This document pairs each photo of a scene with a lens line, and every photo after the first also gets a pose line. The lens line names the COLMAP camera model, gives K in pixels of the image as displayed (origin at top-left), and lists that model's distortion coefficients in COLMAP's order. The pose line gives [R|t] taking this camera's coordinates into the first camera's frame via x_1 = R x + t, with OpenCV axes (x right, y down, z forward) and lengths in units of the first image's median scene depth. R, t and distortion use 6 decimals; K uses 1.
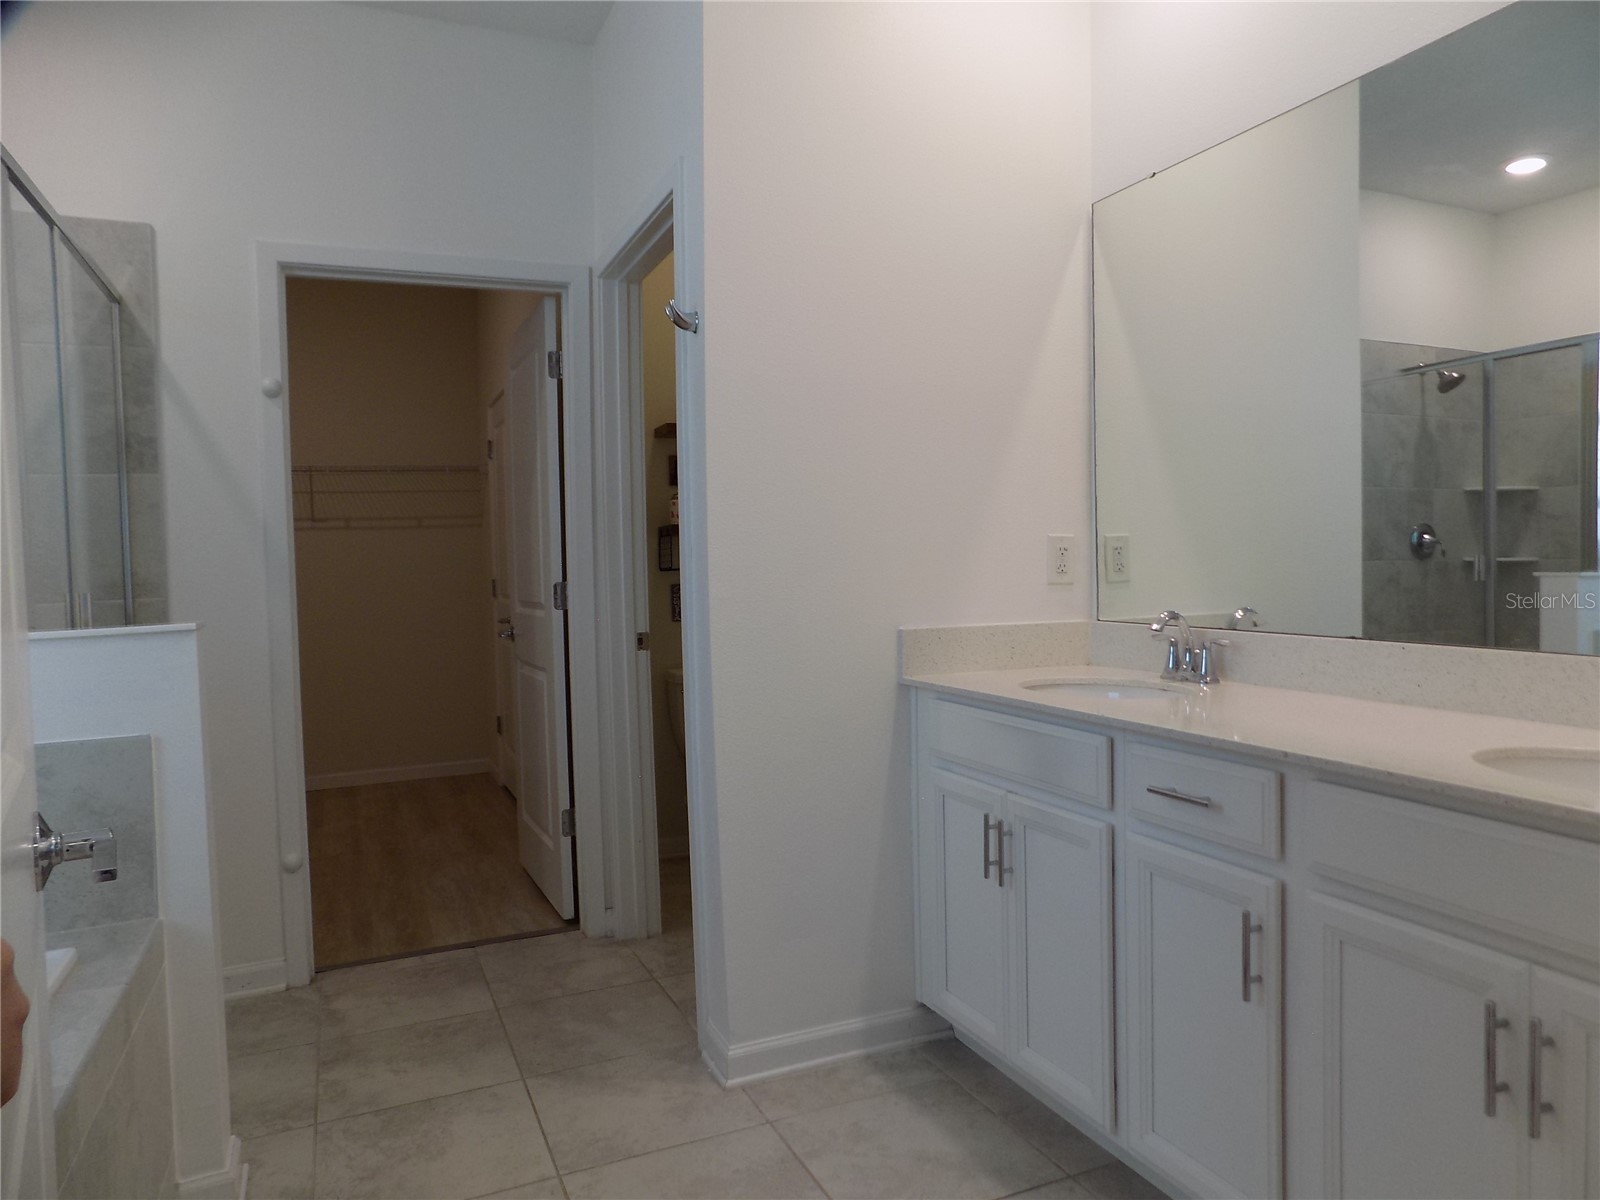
lens RADIAL K [[1098.9, 0, 801.4], [0, 1098.9, 598.6], [0, 0, 1]] dist [-0.039558, 0.043618]
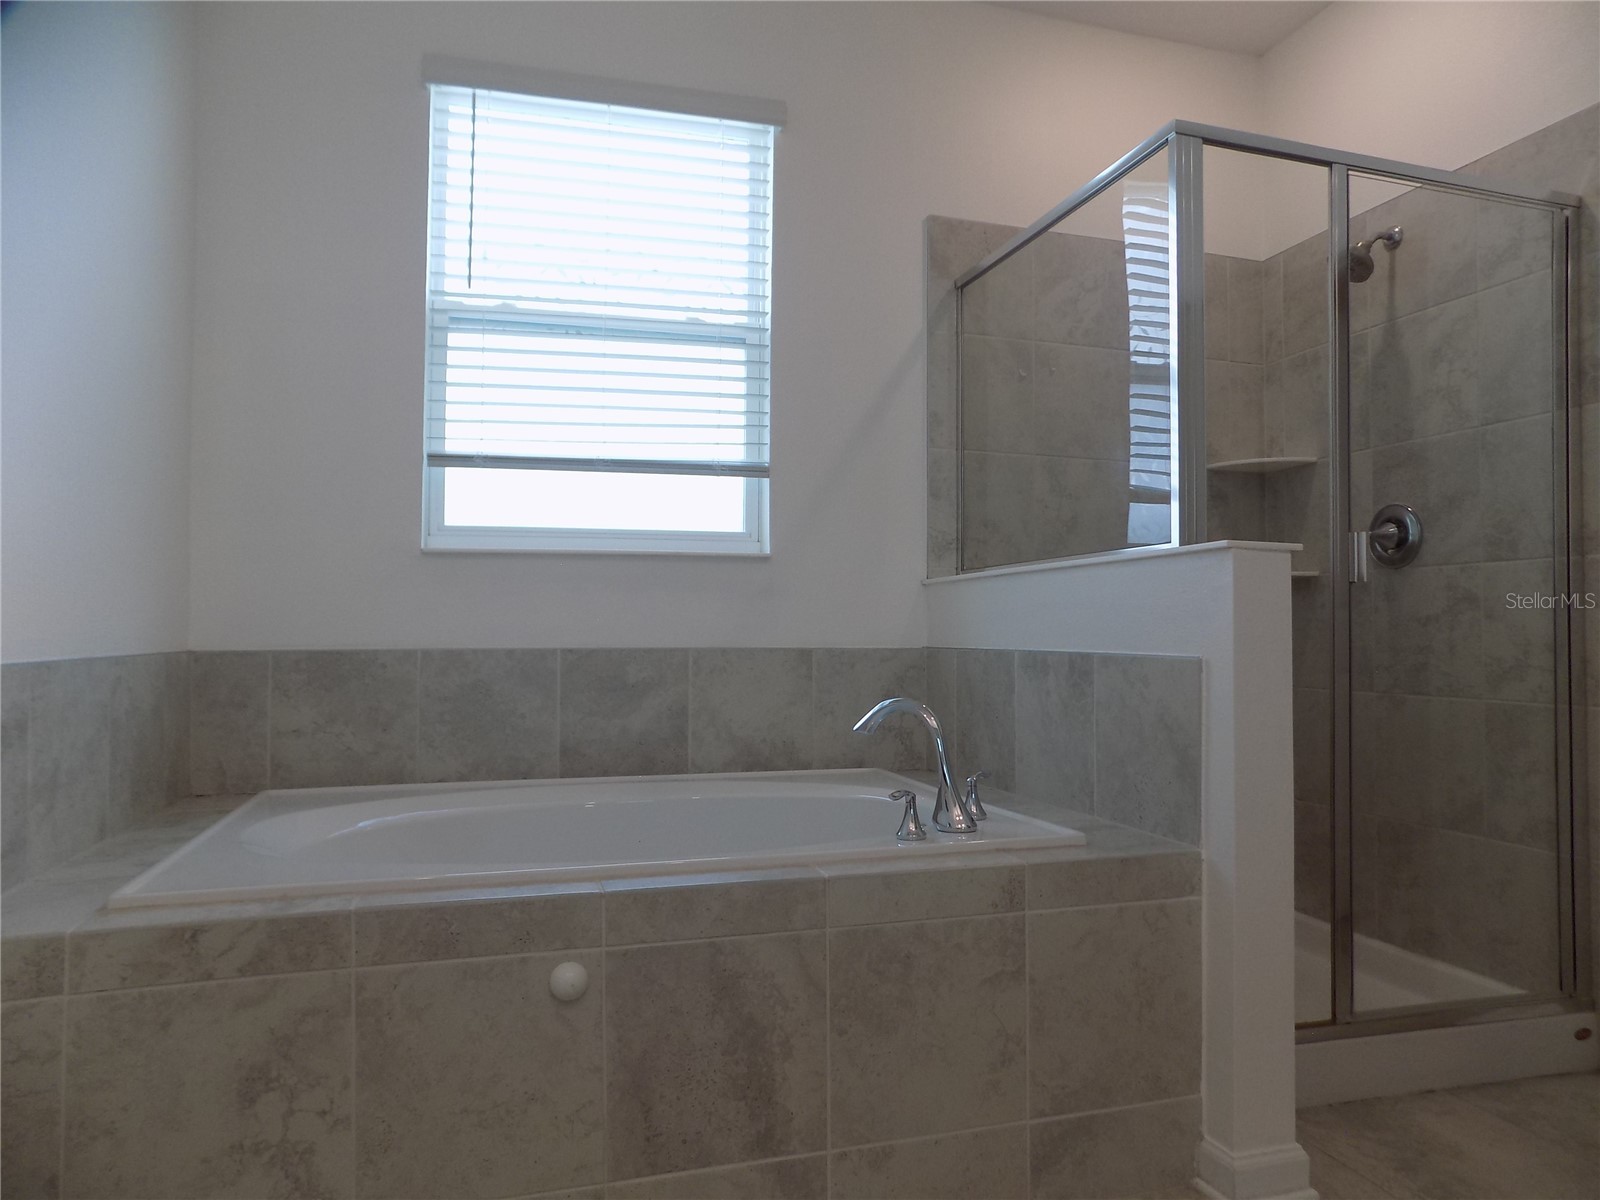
lens RADIAL K [[1098.9, 0, 799.7], [0, 1098.9, 603.2], [0, 0, 1]] dist [-0.039558, 0.043618]
pose [[-0.121651, 0.005616, -0.992557, 0.387026], [-0.034140, 0.999369, 0.009839, 0.076488], [0.991986, 0.035083, -0.121382, 0.726460]]
